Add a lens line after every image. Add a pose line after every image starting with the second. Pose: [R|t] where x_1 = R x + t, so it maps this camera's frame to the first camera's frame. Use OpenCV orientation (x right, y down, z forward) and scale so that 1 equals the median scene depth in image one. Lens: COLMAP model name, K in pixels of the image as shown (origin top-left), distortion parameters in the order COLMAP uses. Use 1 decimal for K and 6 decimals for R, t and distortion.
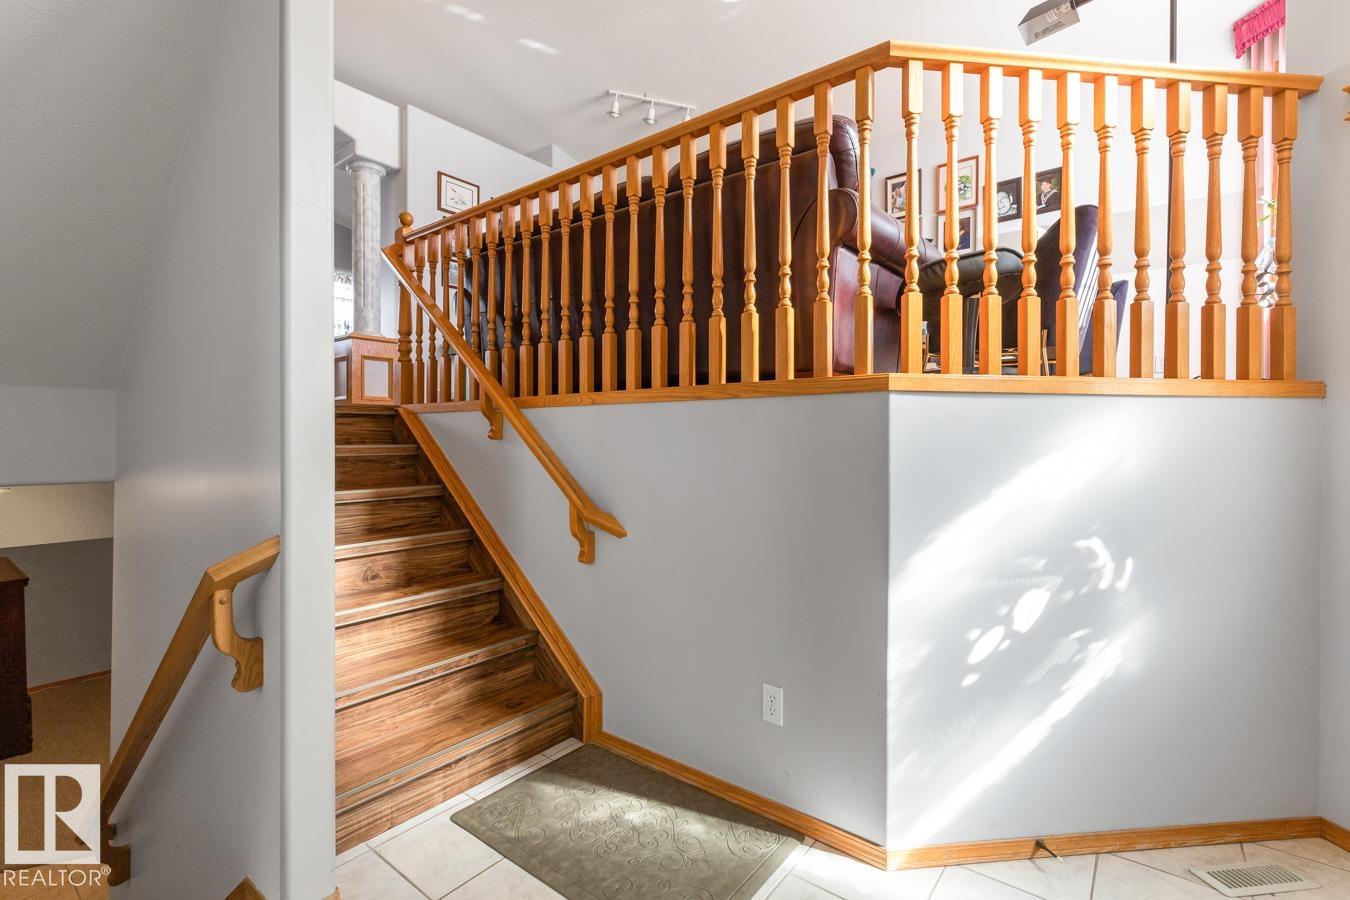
lens RADIAL K [[624.0, 0, 670.2], [0, 624.0, 428.3], [0, 0, 1]] dist [-0.000031, -0.000255]
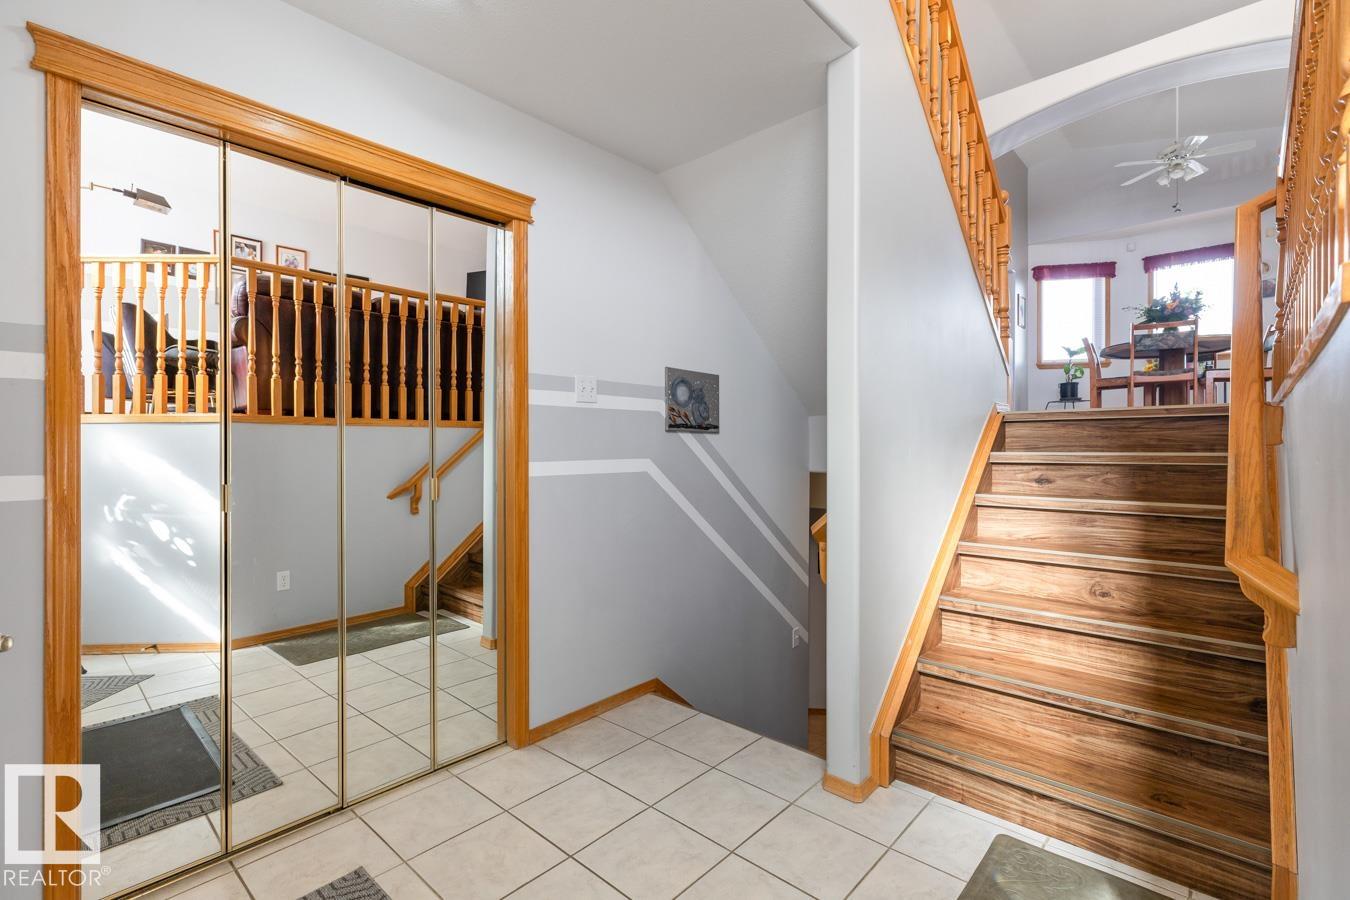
lens RADIAL K [[624.0, 0, 670.2], [0, 624.0, 428.3], [0, 0, 1]] dist [-0.000031, -0.000255]
pose [[-0.065842, -0.024418, -0.997531, 0.566439], [0.013175, 0.999592, -0.025338, 0.007500], [0.997743, -0.014811, -0.065494, 0.475507]]
